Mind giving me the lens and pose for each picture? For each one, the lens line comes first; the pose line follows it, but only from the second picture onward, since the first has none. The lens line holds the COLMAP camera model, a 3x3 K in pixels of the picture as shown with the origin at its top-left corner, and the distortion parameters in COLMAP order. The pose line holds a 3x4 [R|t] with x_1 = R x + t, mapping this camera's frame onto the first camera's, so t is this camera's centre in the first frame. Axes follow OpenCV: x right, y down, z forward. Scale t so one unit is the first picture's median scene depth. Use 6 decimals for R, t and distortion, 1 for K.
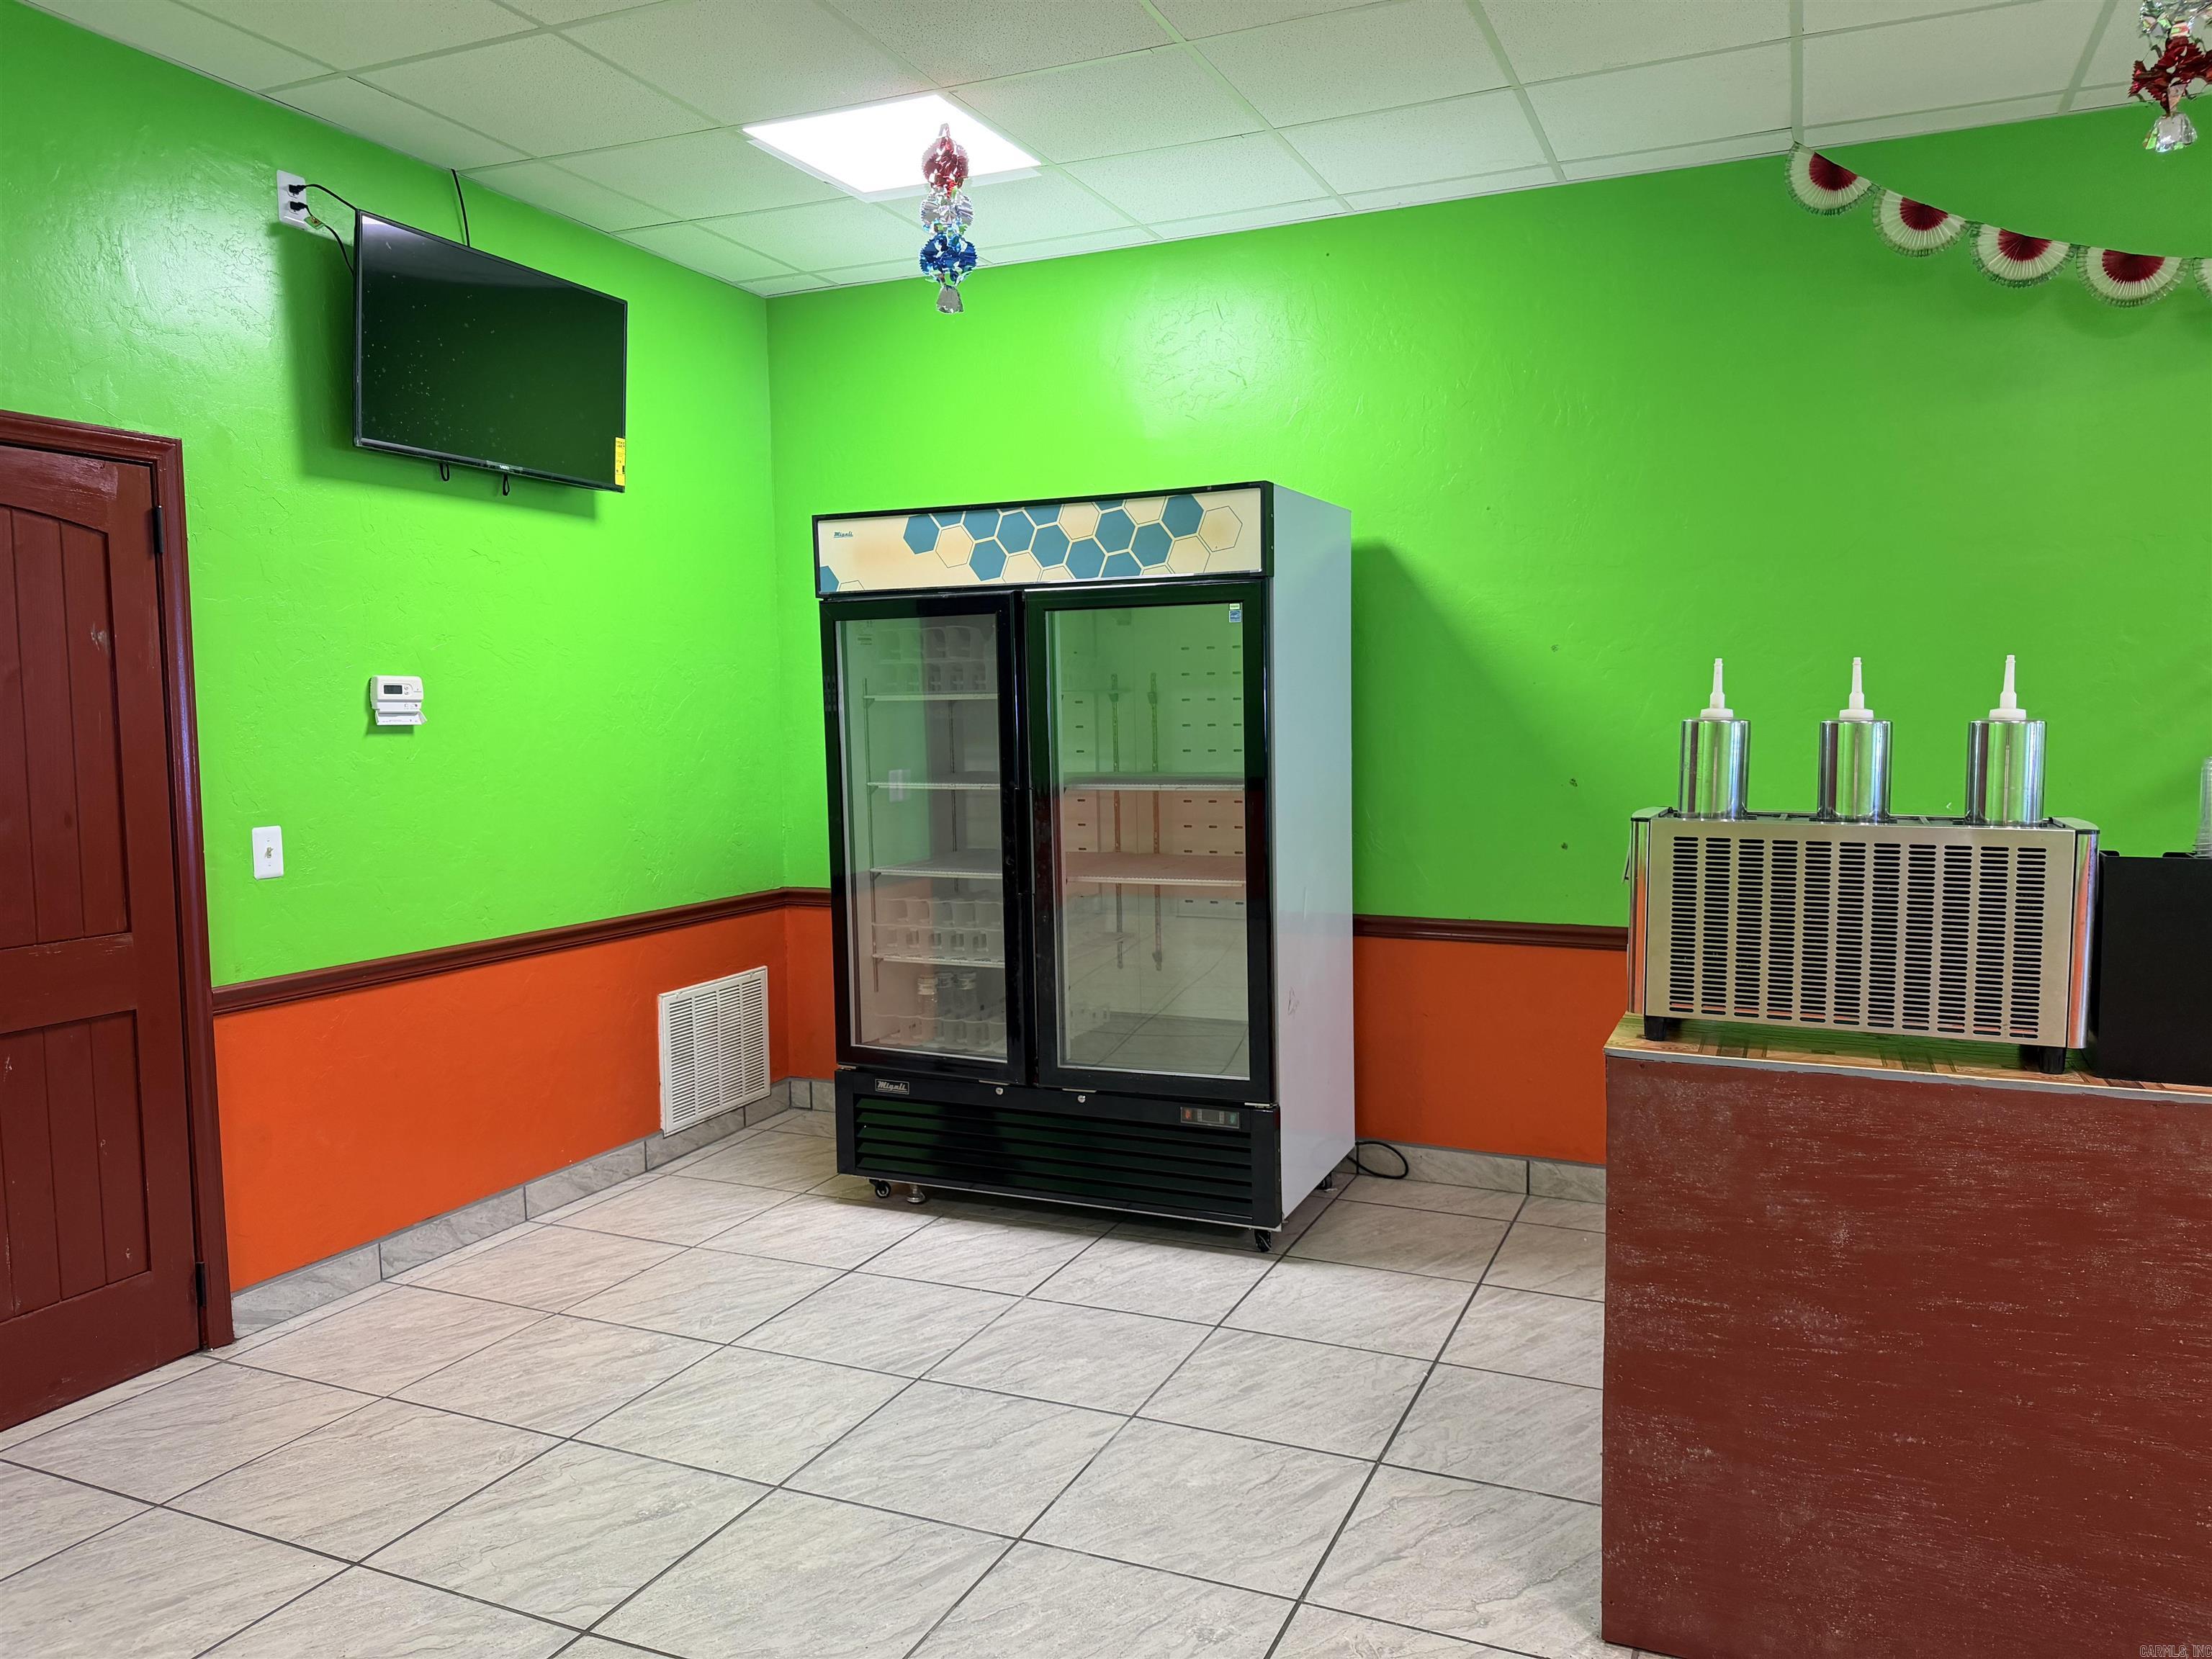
lens RADIAL K [[1556.9, 0, 1113.2], [0, 1556.9, 836.6], [0, 0, 1]] dist [0.100008, -0.137183]
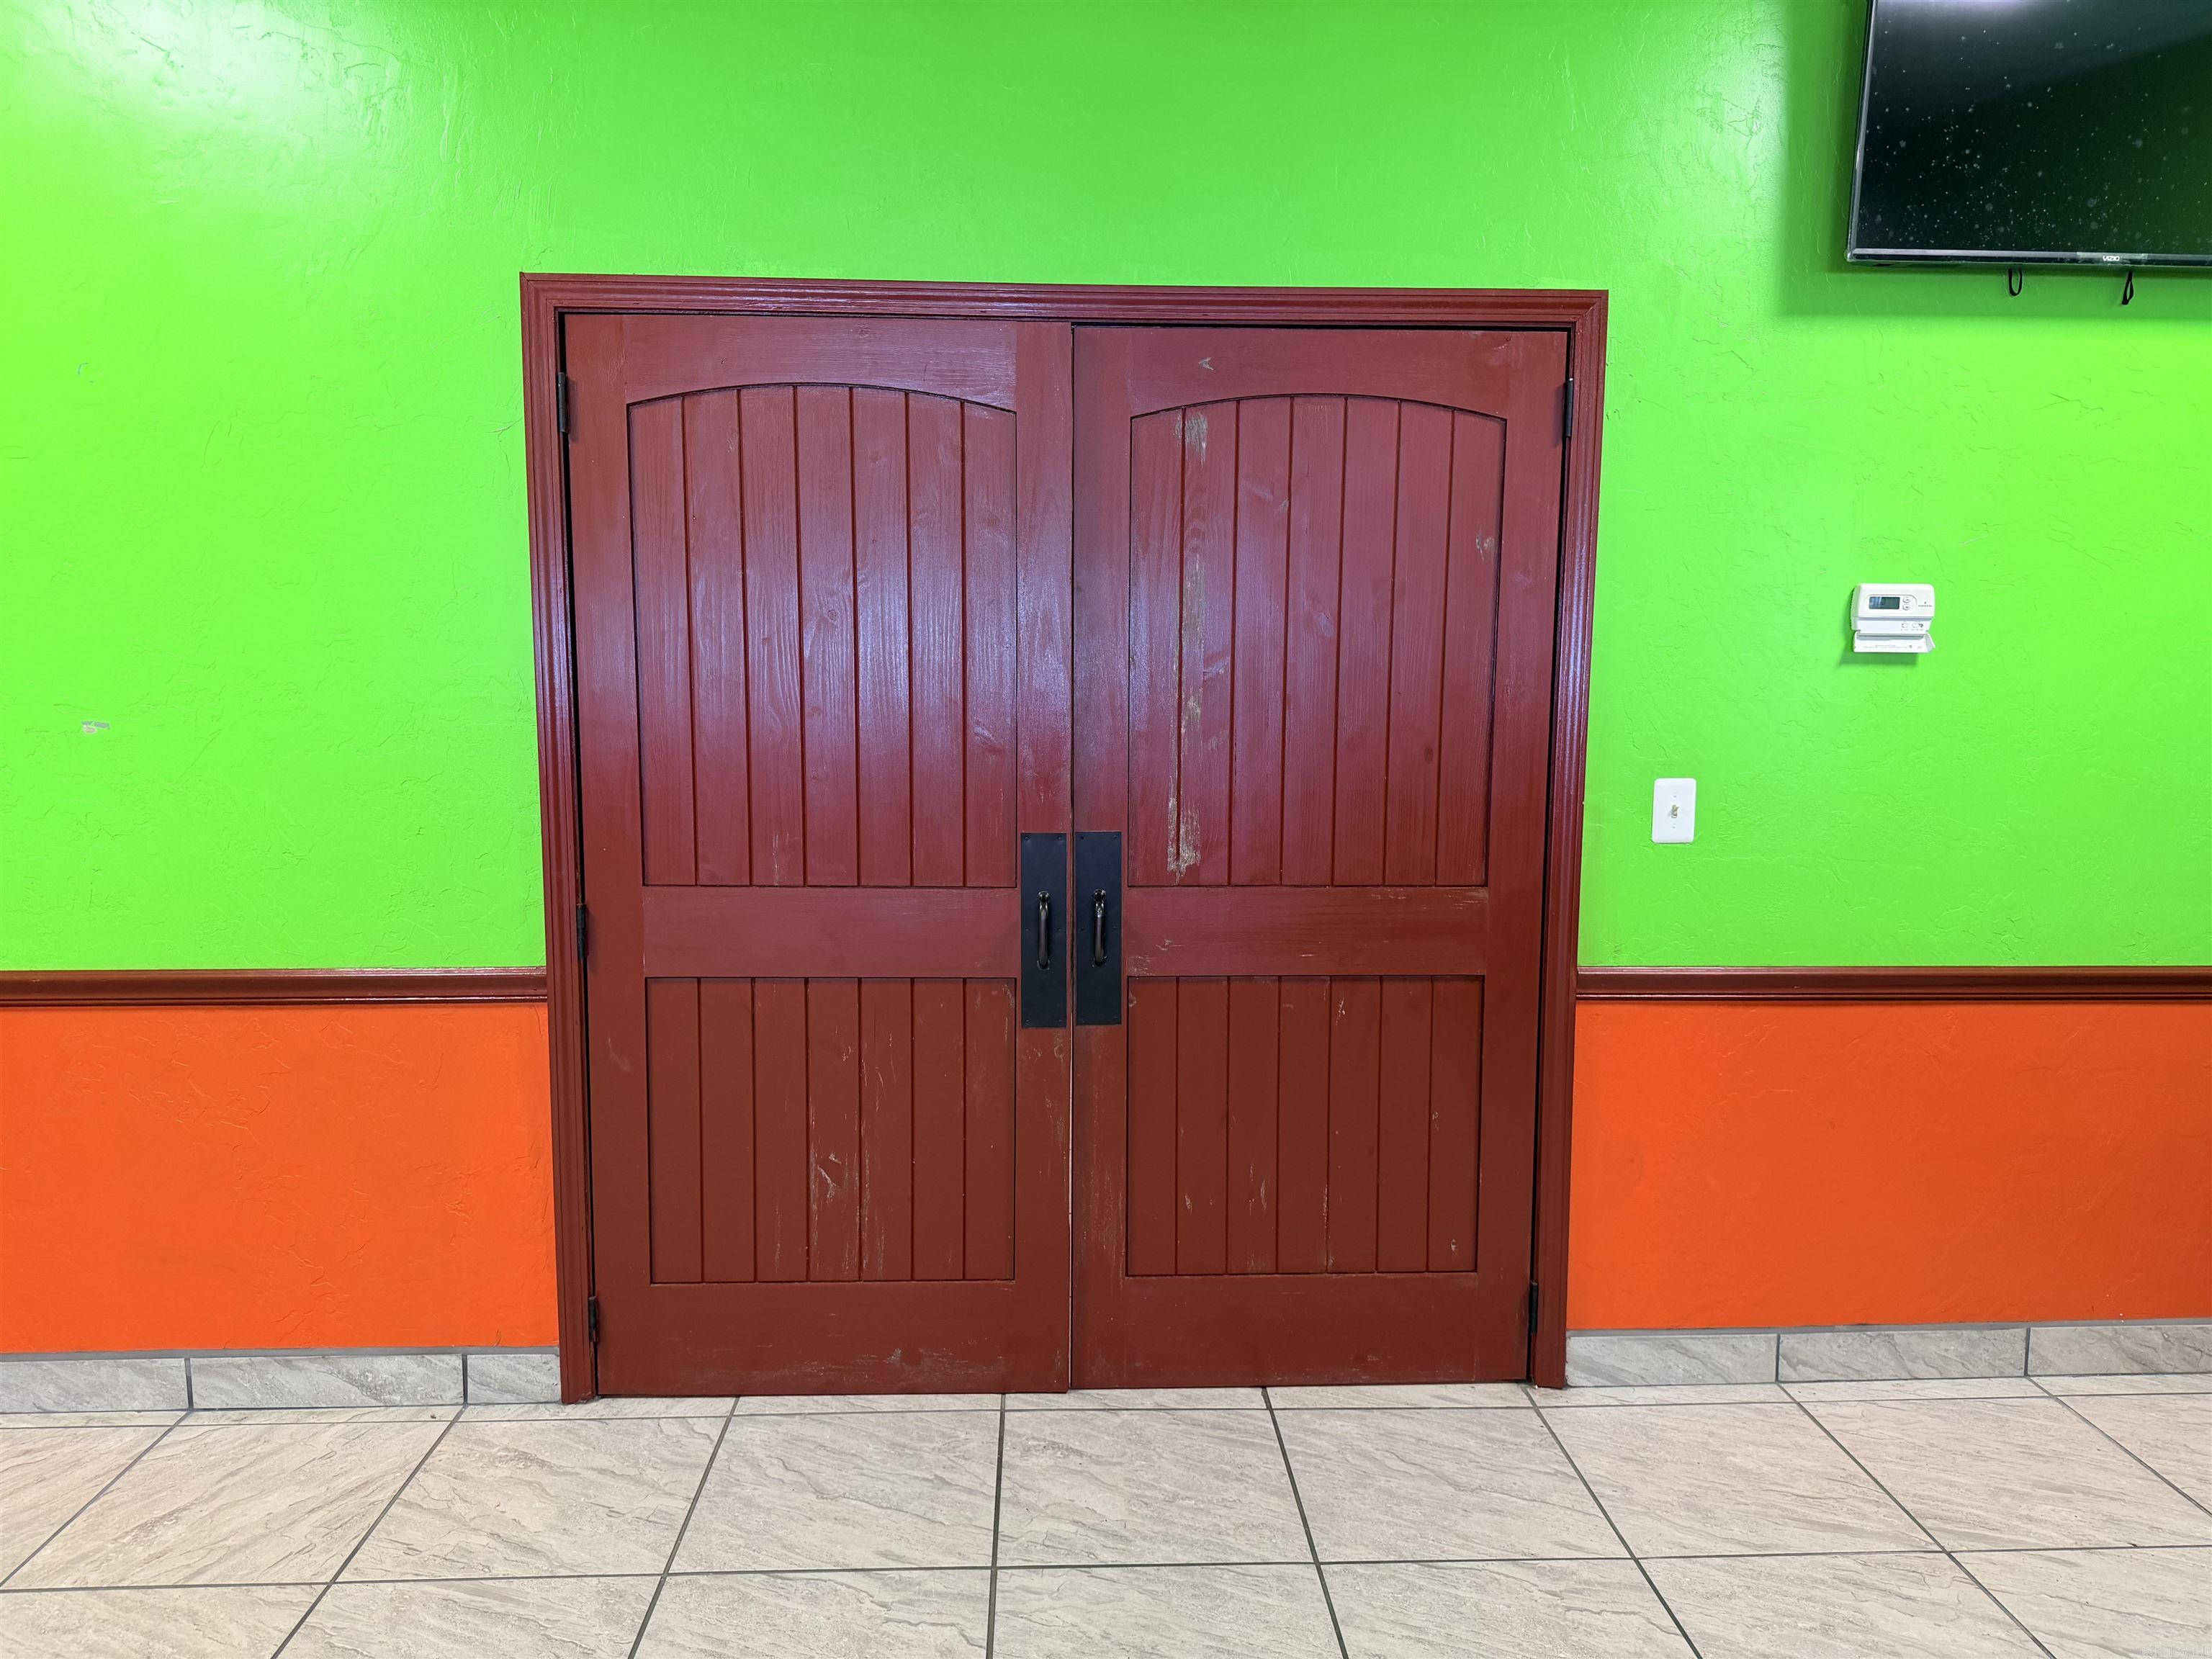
lens RADIAL K [[1578.8, 0, 1107.2], [0, 1578.8, 836.5], [0, 0, 1]] dist [0.003902, -0.009687]
pose [[0.441723, 0.123365, -0.888629, 0.040273], [-0.081819, 0.991912, 0.097033, -0.028630], [0.893413, 0.029845, 0.448244, 0.367448]]
